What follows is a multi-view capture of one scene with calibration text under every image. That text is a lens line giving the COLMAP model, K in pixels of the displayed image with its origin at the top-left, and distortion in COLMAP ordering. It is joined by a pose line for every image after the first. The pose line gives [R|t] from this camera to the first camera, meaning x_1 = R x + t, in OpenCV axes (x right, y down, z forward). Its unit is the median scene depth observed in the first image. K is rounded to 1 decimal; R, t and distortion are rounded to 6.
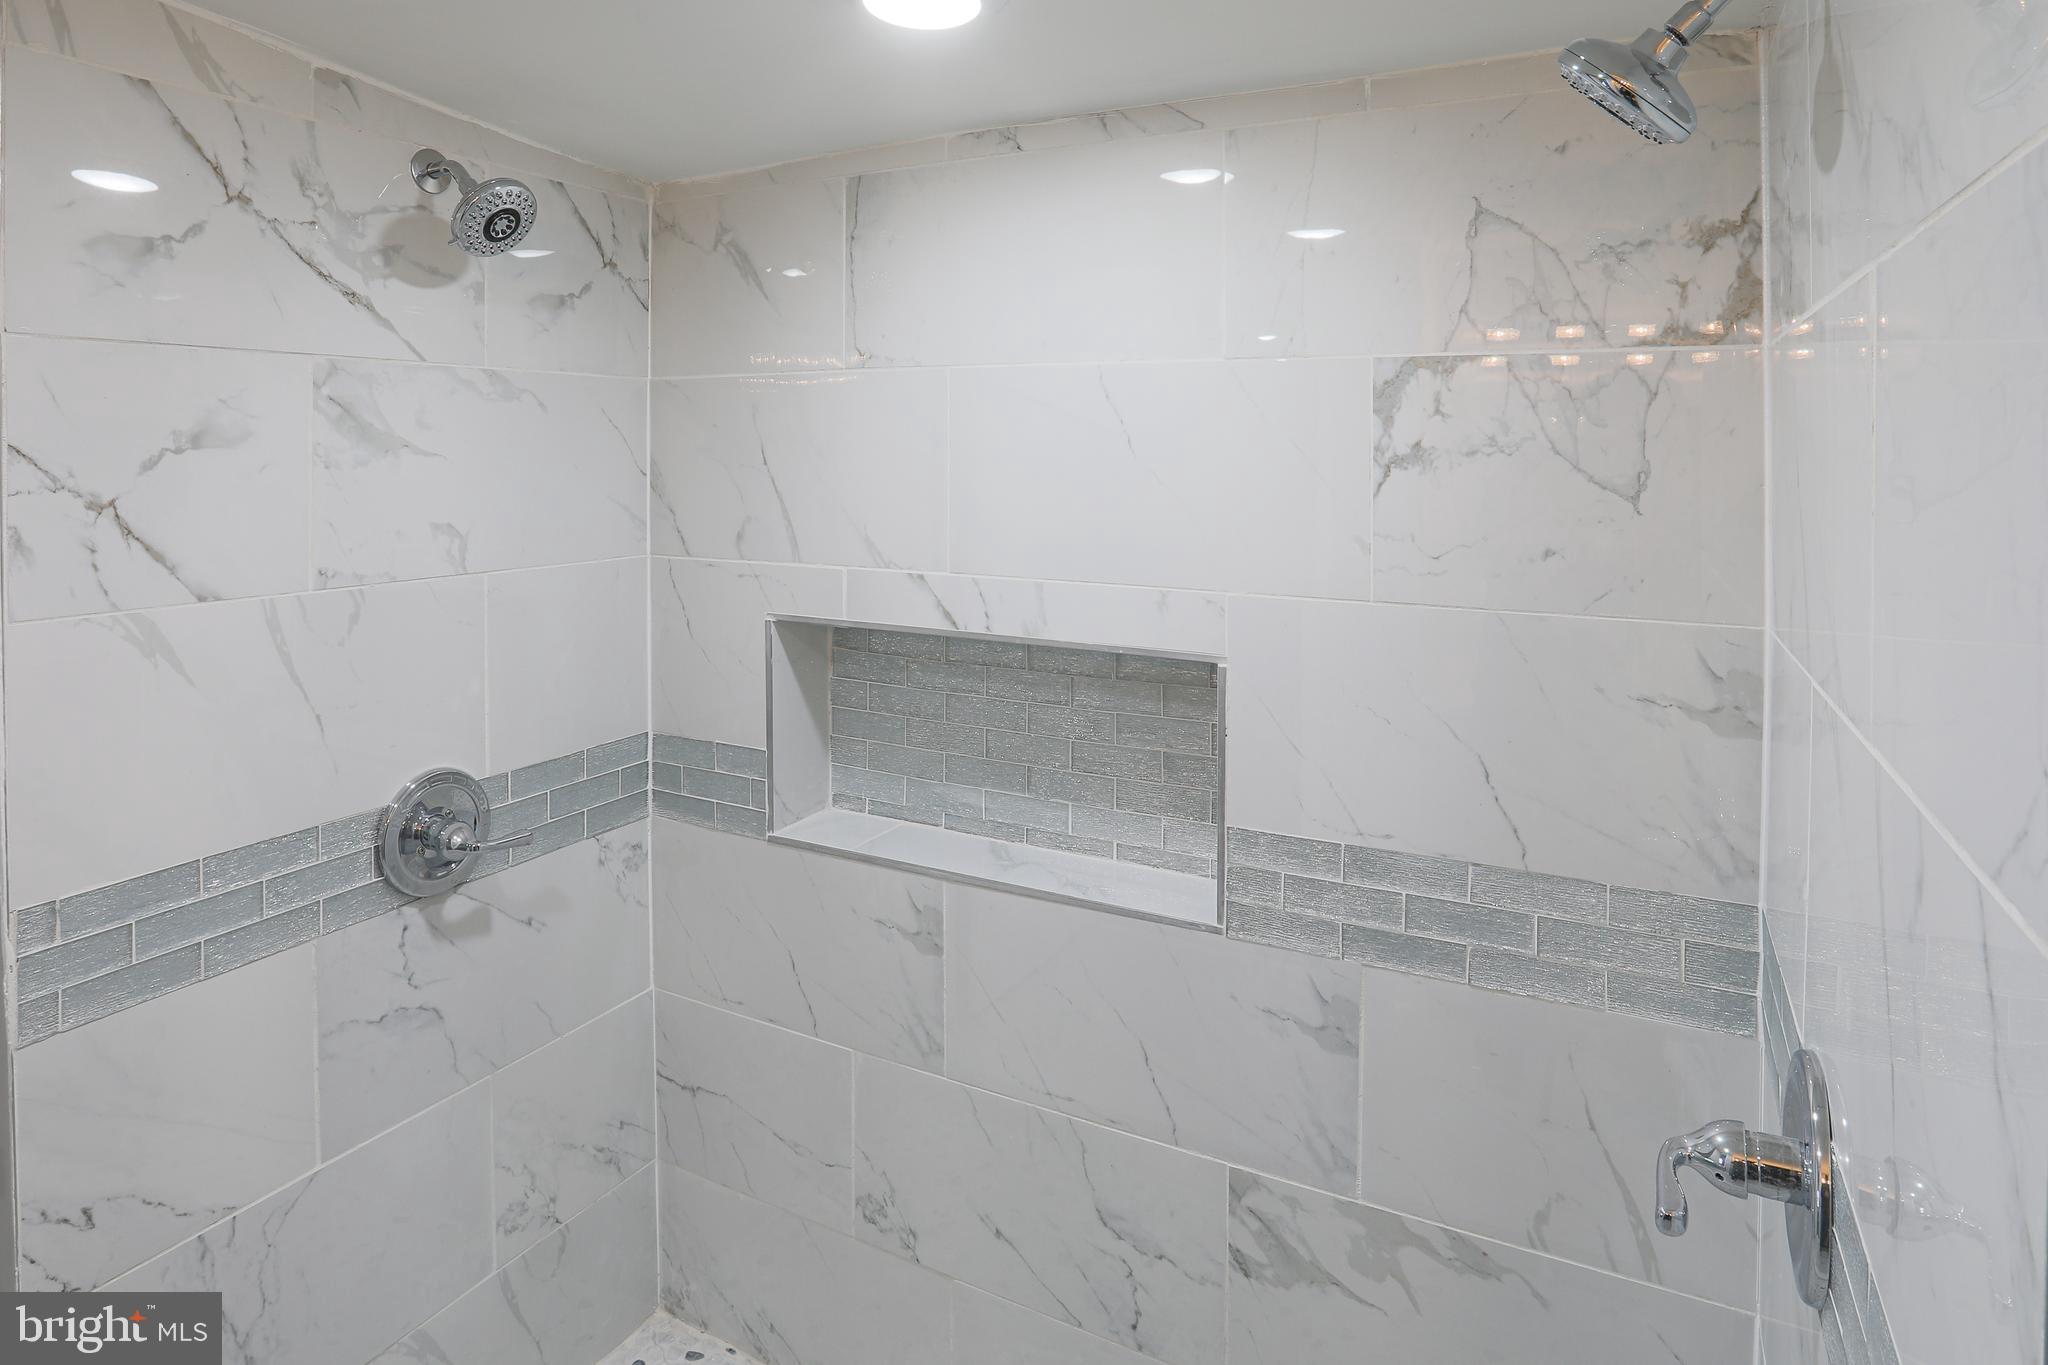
lens RADIAL K [[1162.2, 0, 946.2], [0, 1162.2, 449.5], [0, 0, 1]] dist [-0.051973, 0.016300]
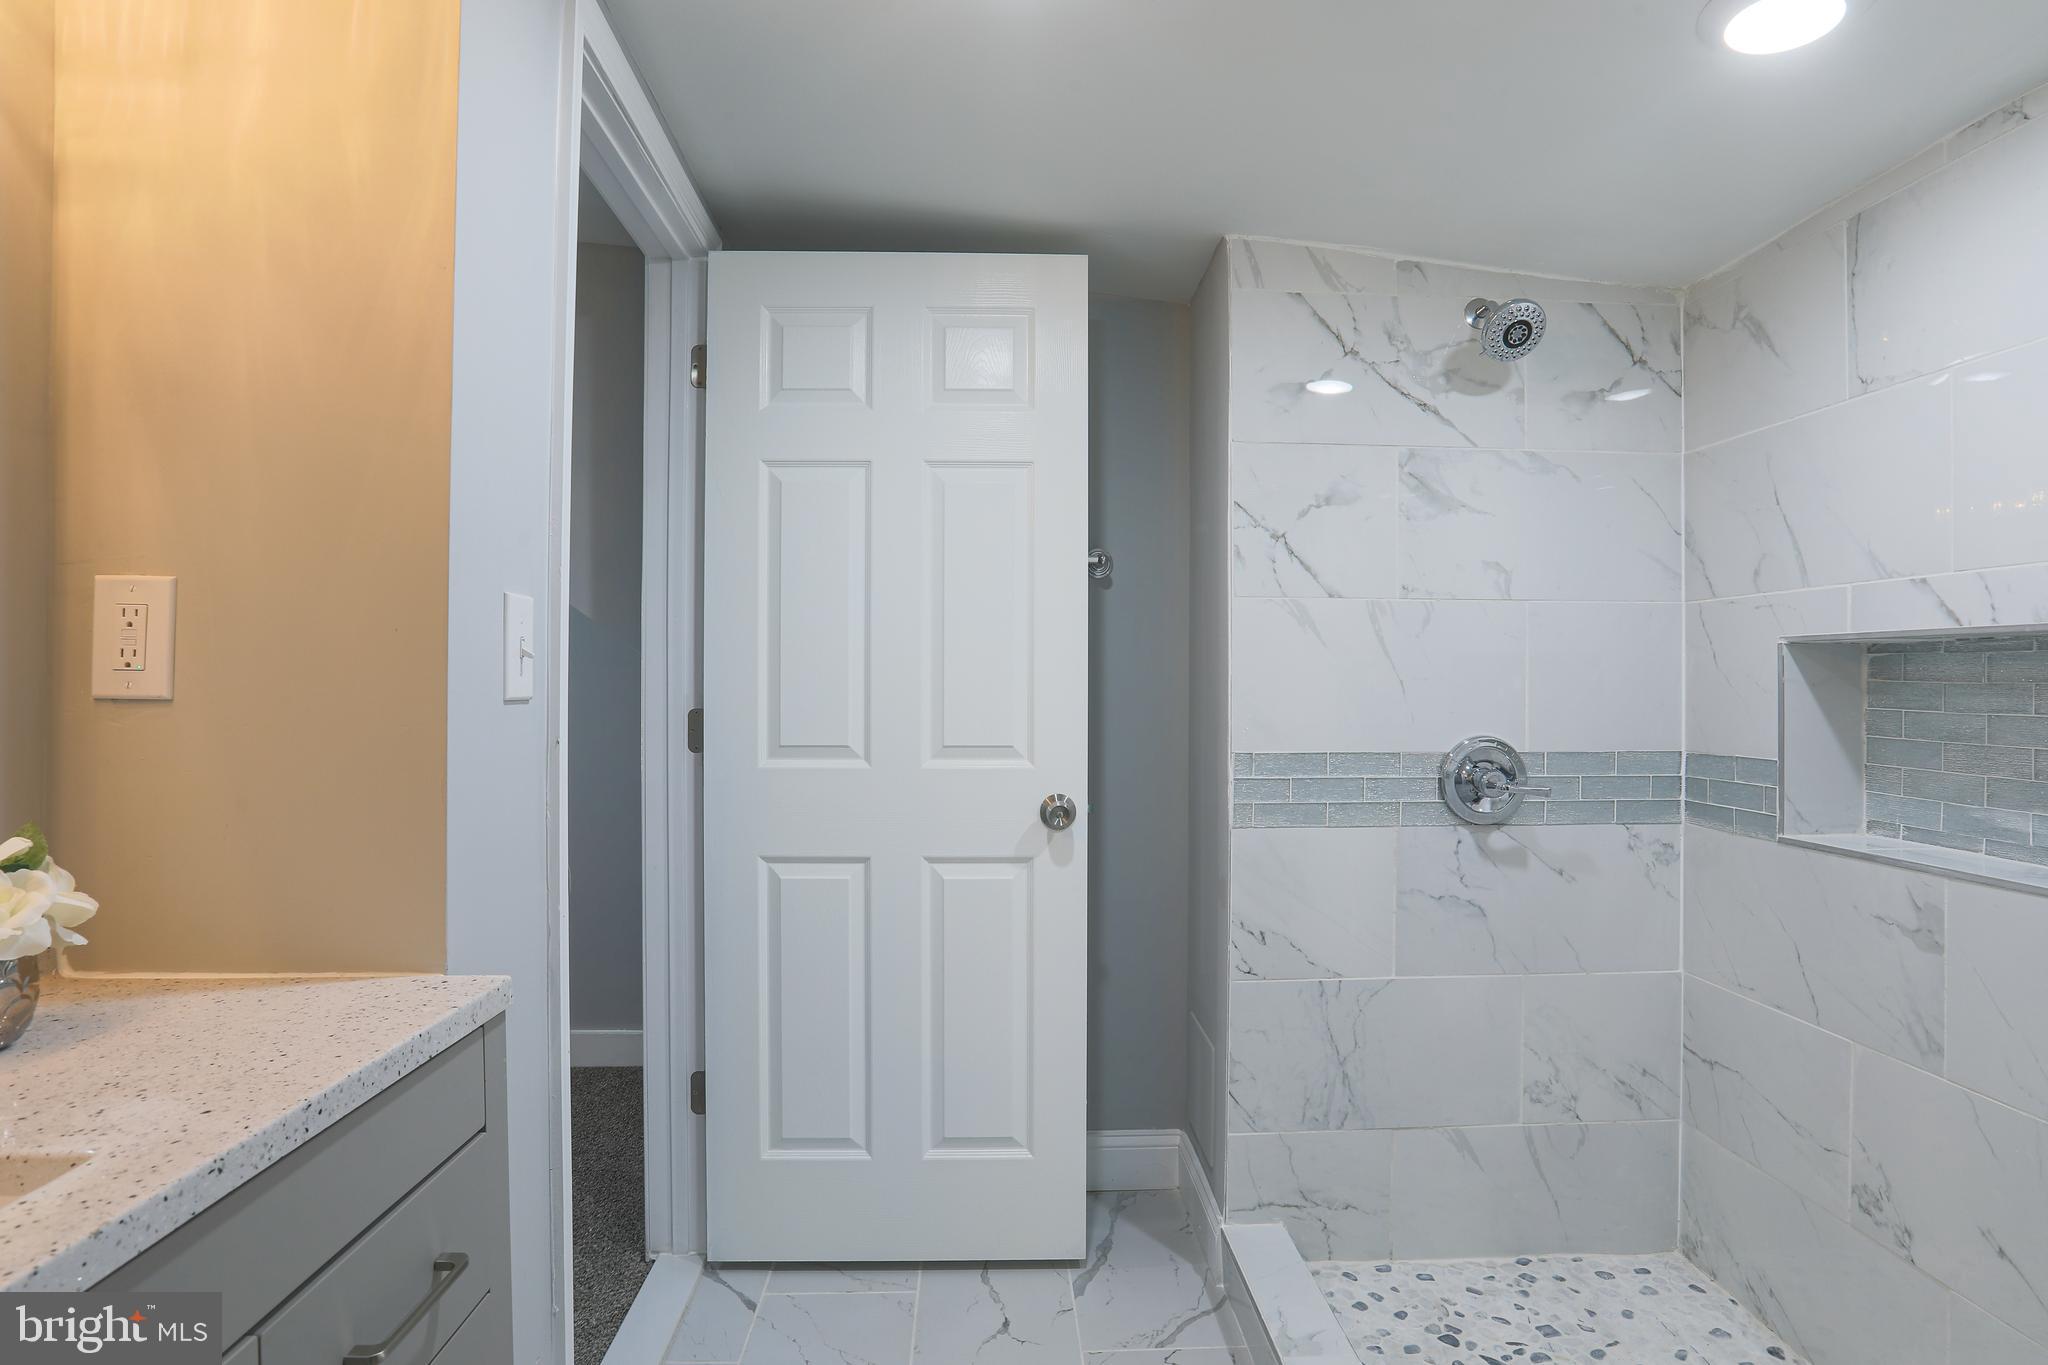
lens RADIAL K [[1012.2, 0, 1035.4], [0, 1012.2, 658.9], [0, 0, 1]] dist [-0.054924, 0.018485]
pose [[0.544240, -0.001976, -0.838927, 0.271170], [-0.005554, 0.999967, -0.005958, 0.185074], [0.838911, 0.007902, 0.544211, -0.125604]]
